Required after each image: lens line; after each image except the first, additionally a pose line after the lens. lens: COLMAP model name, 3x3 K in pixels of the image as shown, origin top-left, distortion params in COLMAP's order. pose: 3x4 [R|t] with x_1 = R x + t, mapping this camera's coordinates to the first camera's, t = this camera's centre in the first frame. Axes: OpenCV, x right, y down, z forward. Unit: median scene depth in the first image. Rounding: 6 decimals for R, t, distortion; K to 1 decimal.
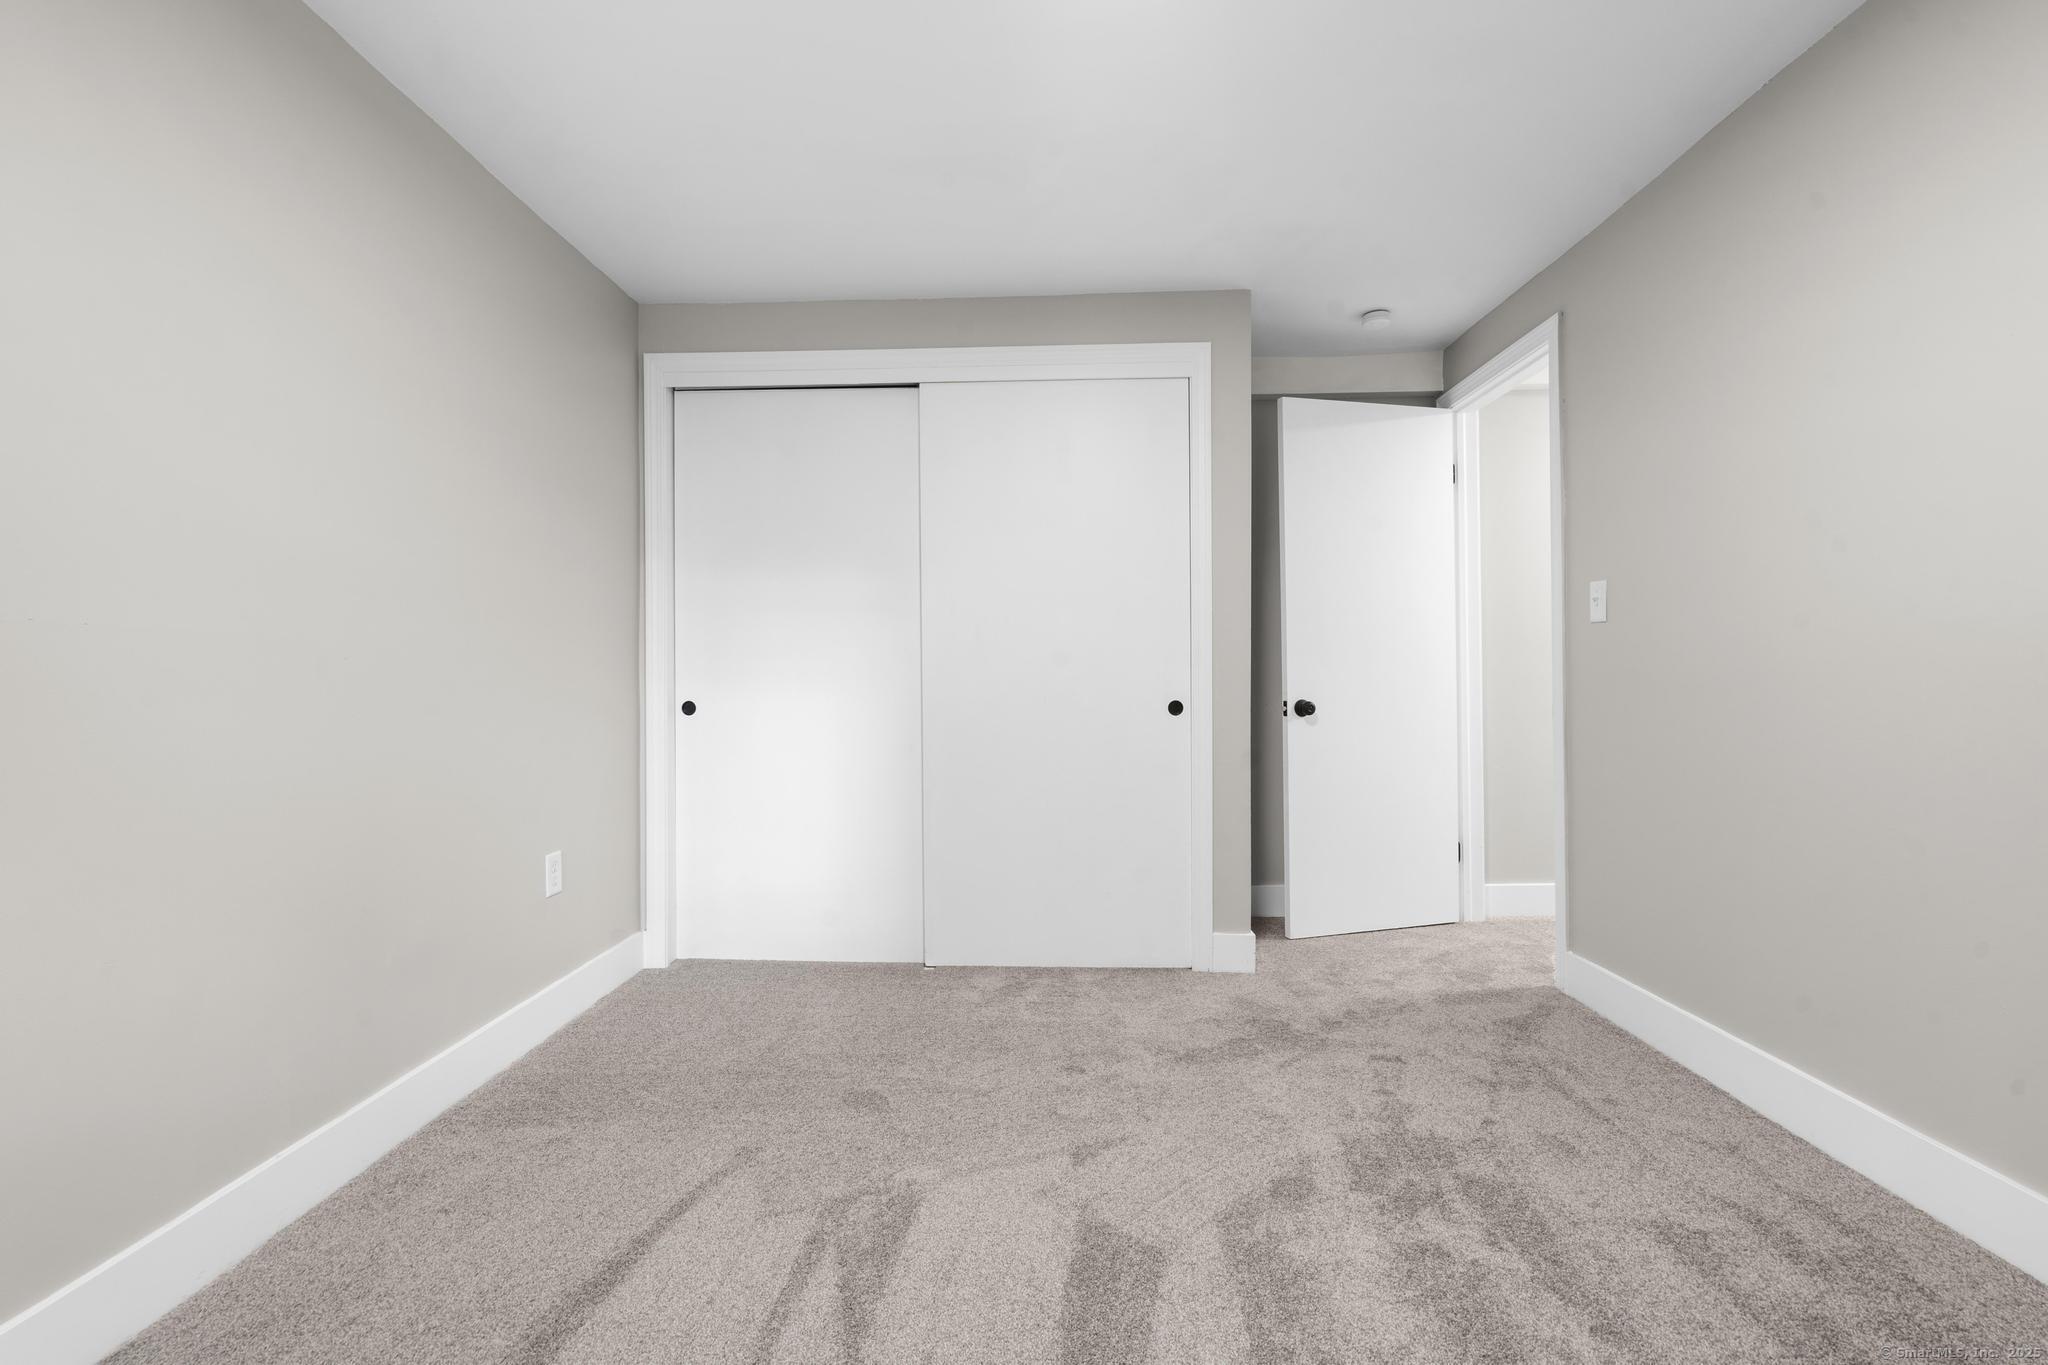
lens RADIAL K [[924.3, 0, 1025.3], [0, 924.3, 676.2], [0, 0, 1]] dist [-0.009534, 0.006378]
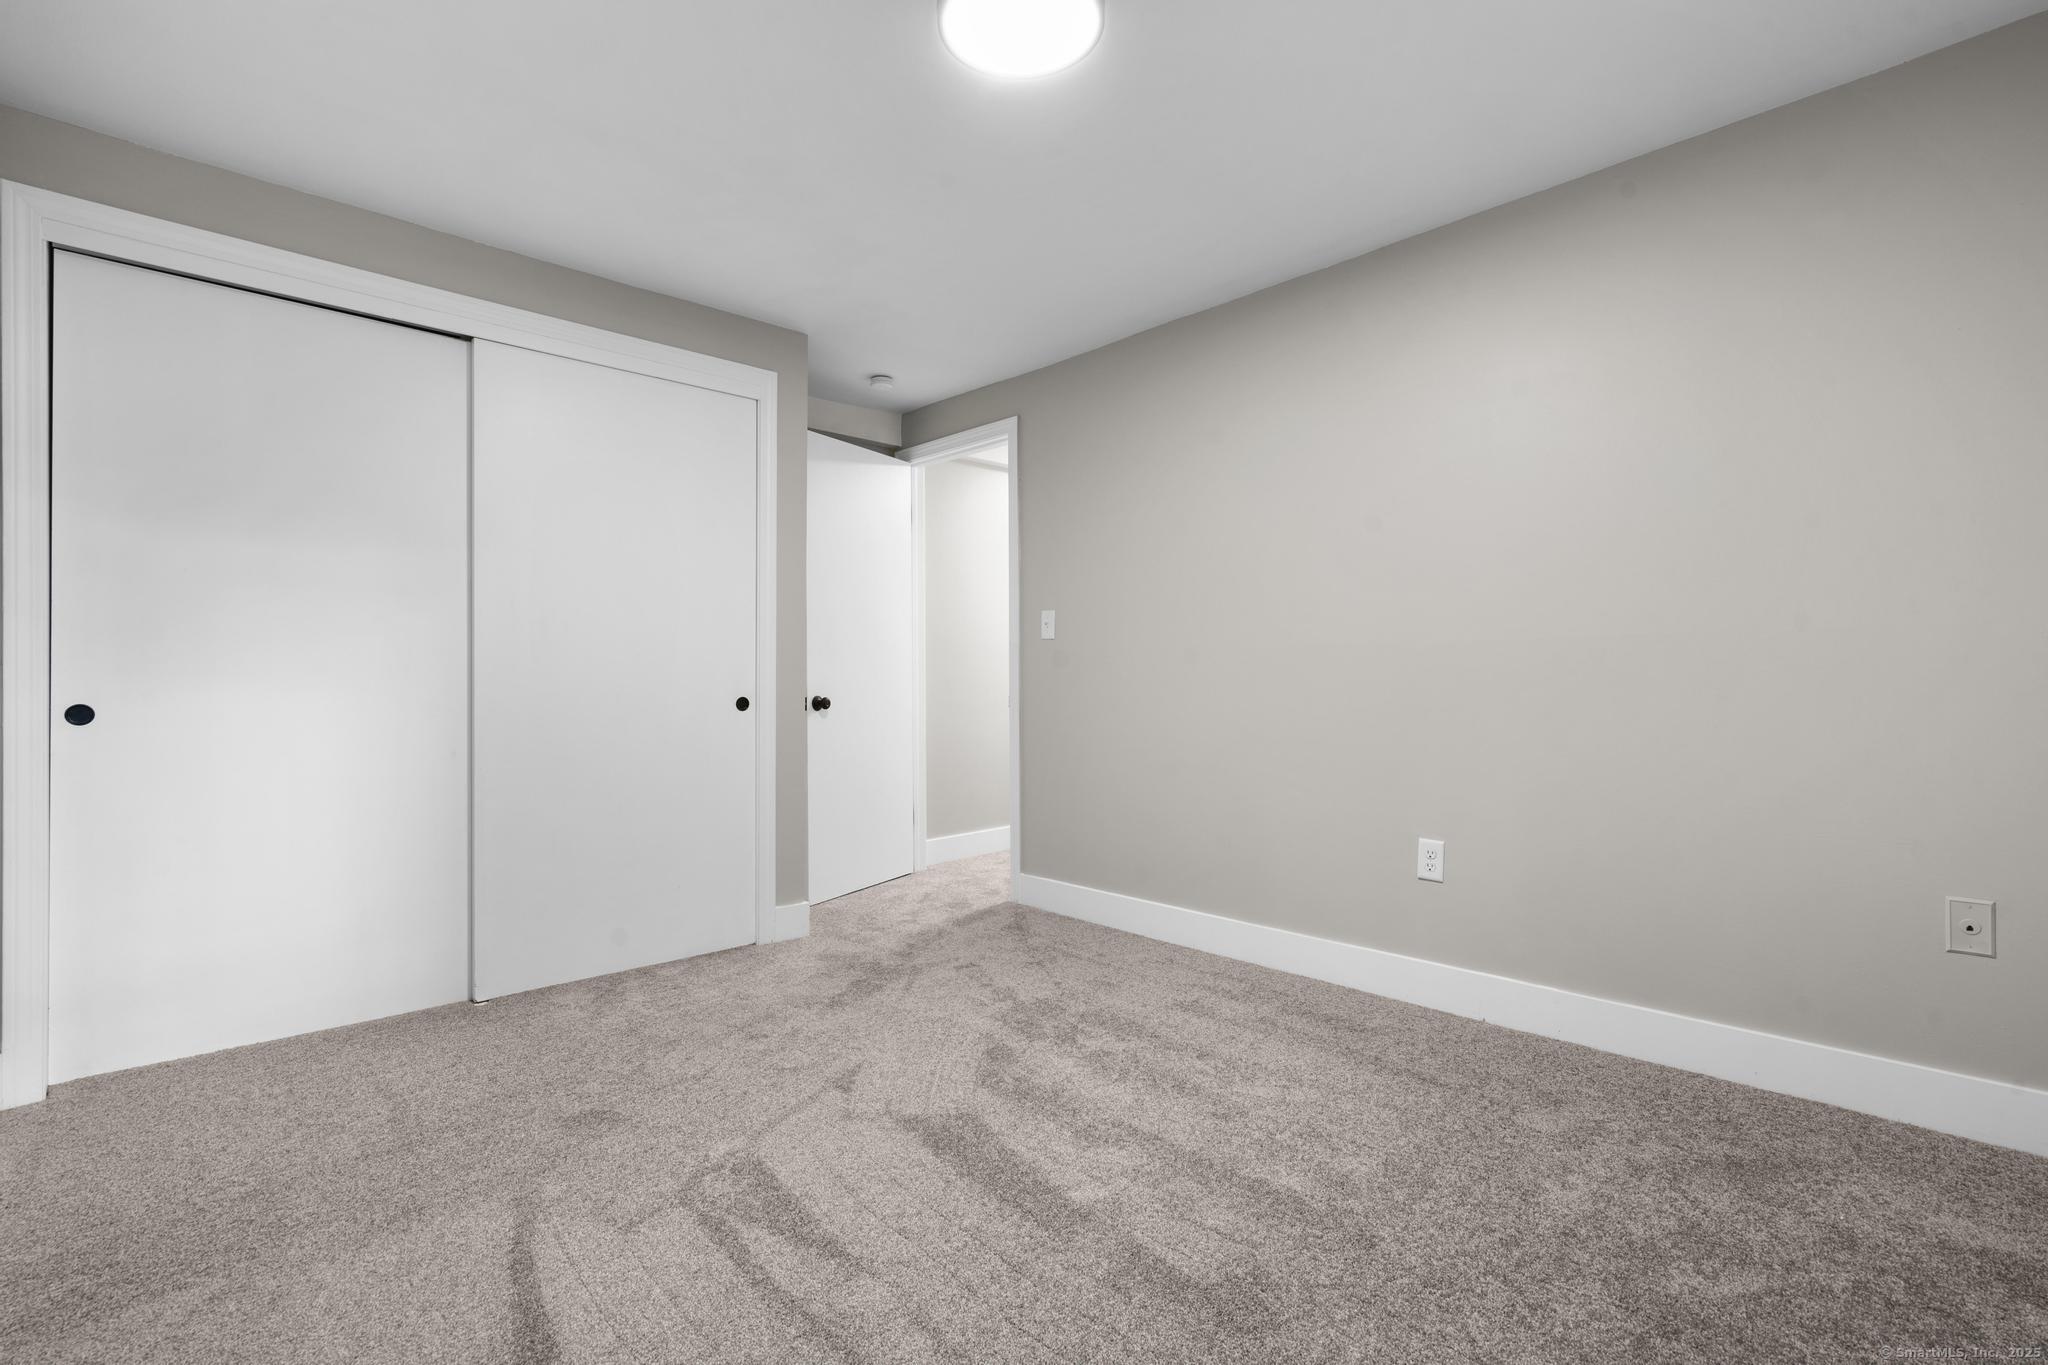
lens RADIAL K [[924.3, 0, 1025.3], [0, 924.3, 676.2], [0, 0, 1]] dist [-0.009534, 0.006378]
pose [[0.697946, 0.006531, 0.716121, -0.438110], [-0.006298, 0.999976, -0.002982, 0.003505], [-0.716123, -0.002429, 0.697970, 0.017205]]
